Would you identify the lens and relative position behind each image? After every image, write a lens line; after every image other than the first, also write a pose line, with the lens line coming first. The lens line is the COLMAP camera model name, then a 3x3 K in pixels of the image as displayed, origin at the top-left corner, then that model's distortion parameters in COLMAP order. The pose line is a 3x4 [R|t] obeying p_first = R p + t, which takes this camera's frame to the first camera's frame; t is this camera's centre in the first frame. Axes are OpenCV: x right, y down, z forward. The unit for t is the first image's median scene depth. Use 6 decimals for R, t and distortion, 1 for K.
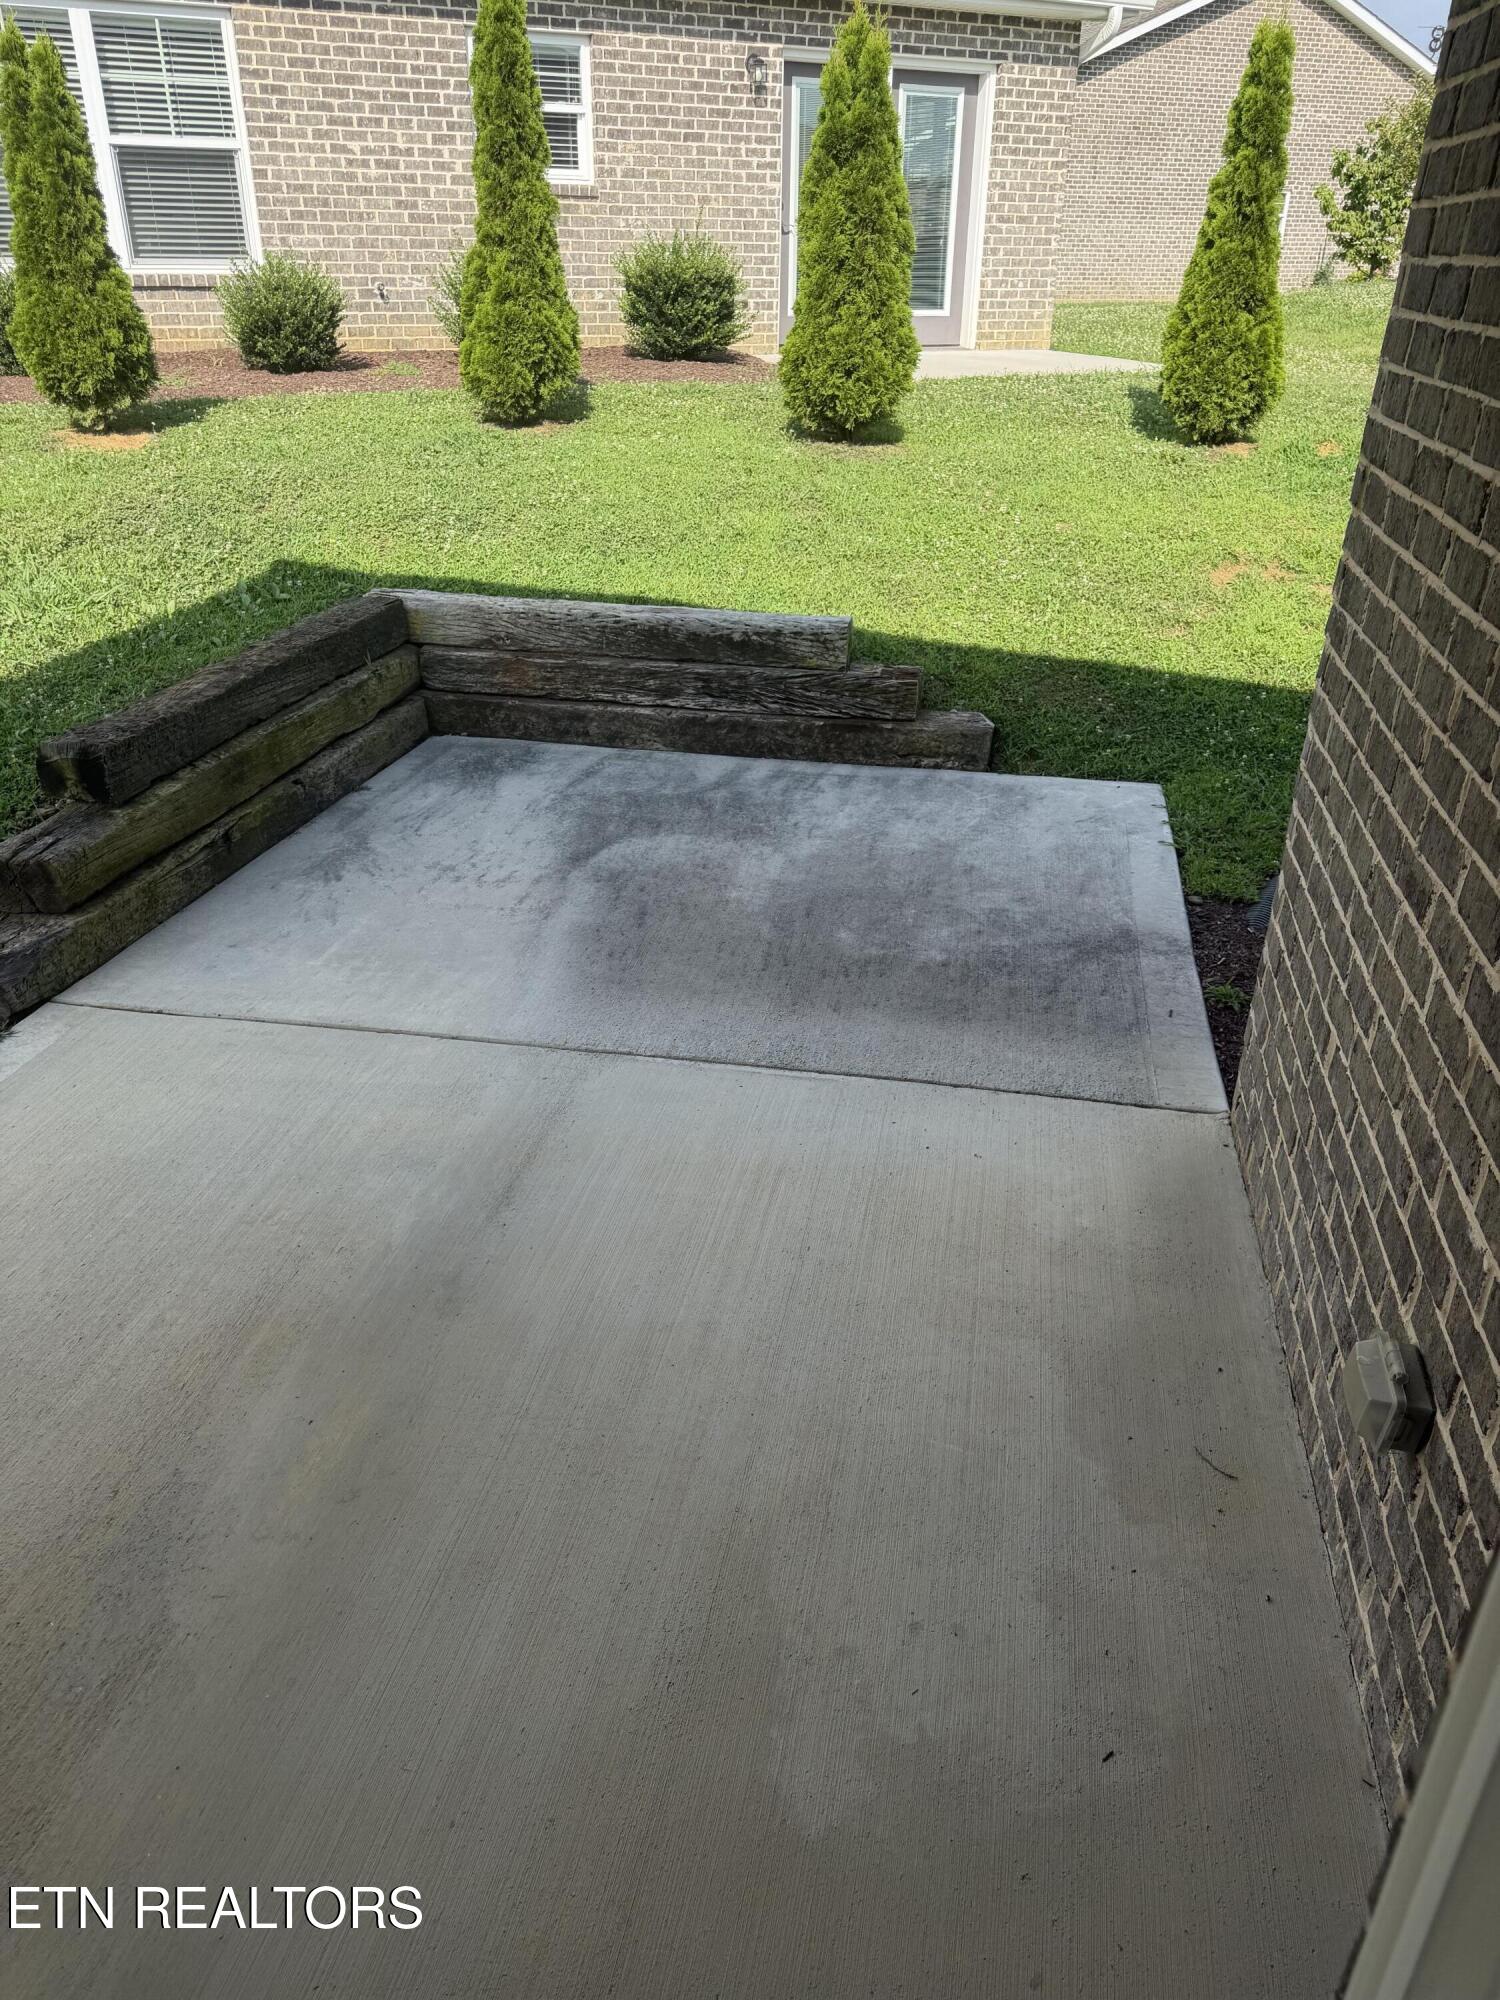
lens RADIAL K [[1414.9, 0, 750.0], [0, 1414.9, 1000.0], [0, 0, 1]] dist [0.034252, -0.045906]
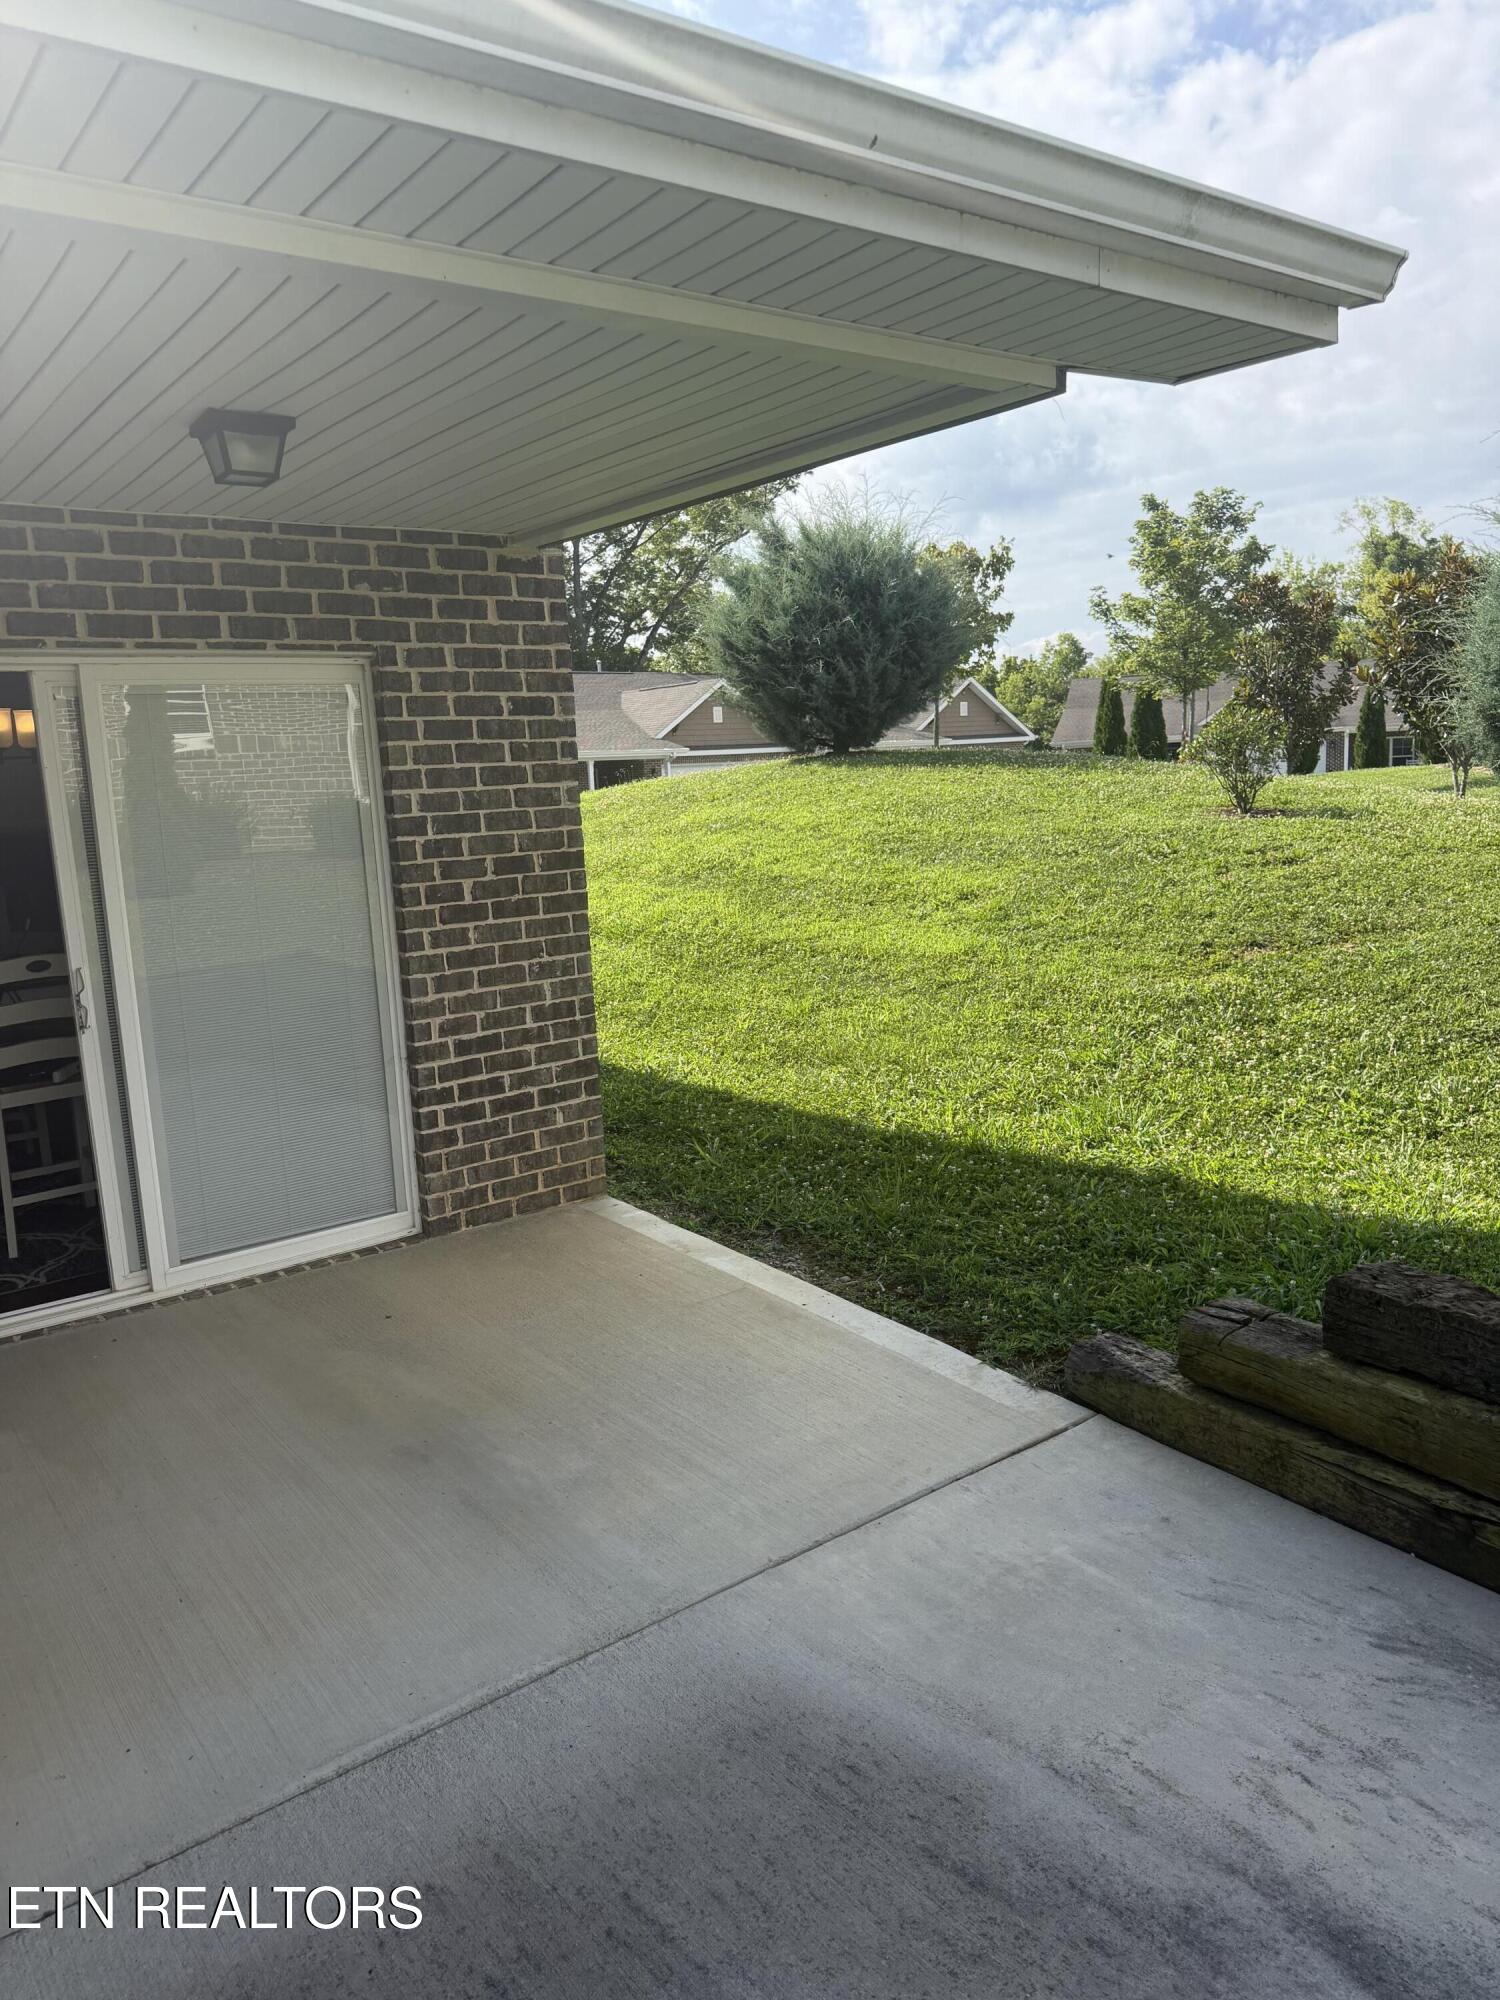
lens RADIAL K [[1414.9, 0, 750.0], [0, 1414.9, 1000.0], [0, 0, 1]] dist [0.034252, -0.045906]
pose [[-0.673617, 0.128499, -0.727825, 0.337072], [-0.315853, 0.840262, 0.440678, -0.574426], [0.668190, 0.526734, -0.525428, 1.155583]]
